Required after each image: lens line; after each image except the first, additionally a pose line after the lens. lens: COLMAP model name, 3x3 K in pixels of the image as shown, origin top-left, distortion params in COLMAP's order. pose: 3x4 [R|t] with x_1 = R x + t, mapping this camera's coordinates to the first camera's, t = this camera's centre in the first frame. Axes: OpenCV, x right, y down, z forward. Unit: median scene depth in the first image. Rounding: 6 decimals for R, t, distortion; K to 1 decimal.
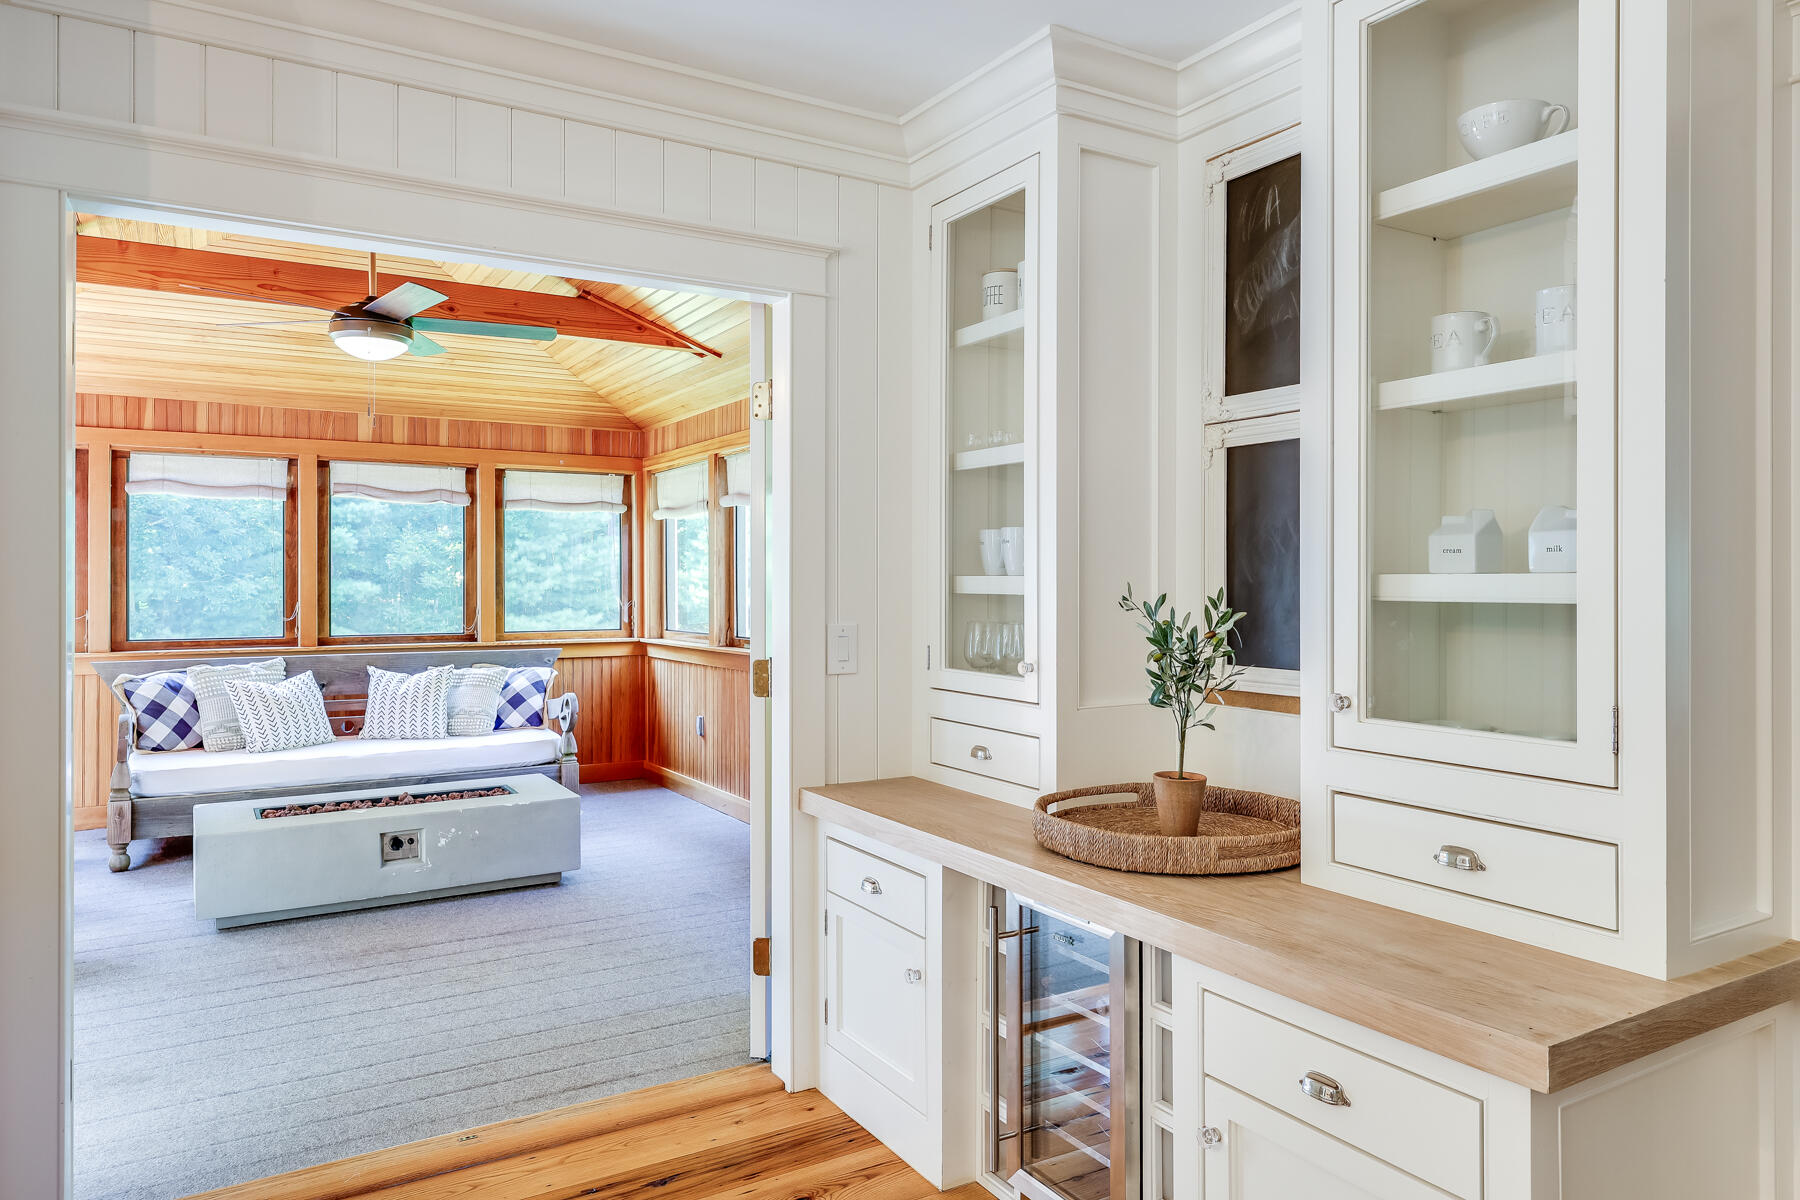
lens RADIAL K [[1170.5, 0, 898.7], [0, 1170.5, 575.5], [0, 0, 1]] dist [-0.001957, -0.000561]
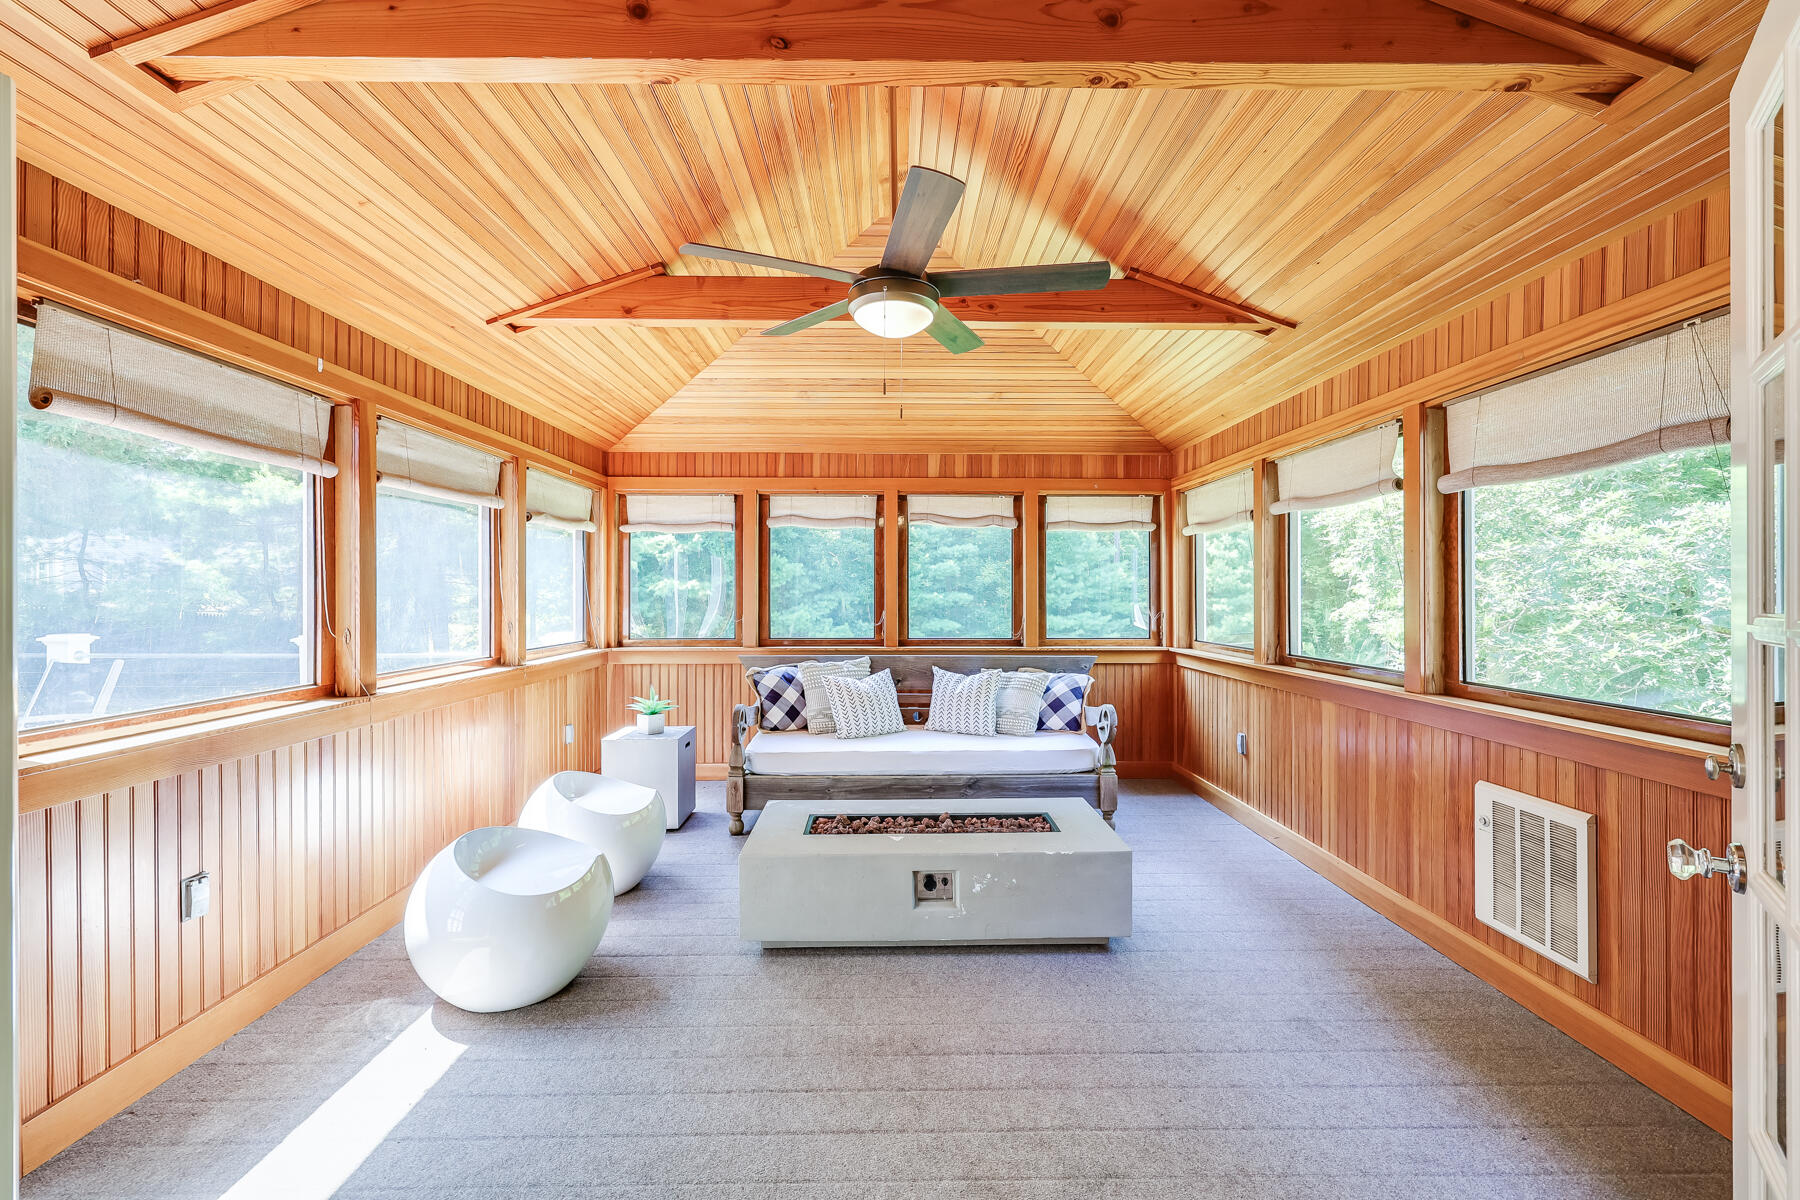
lens RADIAL K [[732.2, 0, 896.8], [0, 732.2, 591.7], [0, 0, 1]] dist [-0.000433, -0.000011]
pose [[0.864079, 0.000874, -0.503356, -0.114969], [0.000647, 0.999996, 0.002847, 0.000726], [0.503357, -0.002785, 0.864074, 0.344842]]
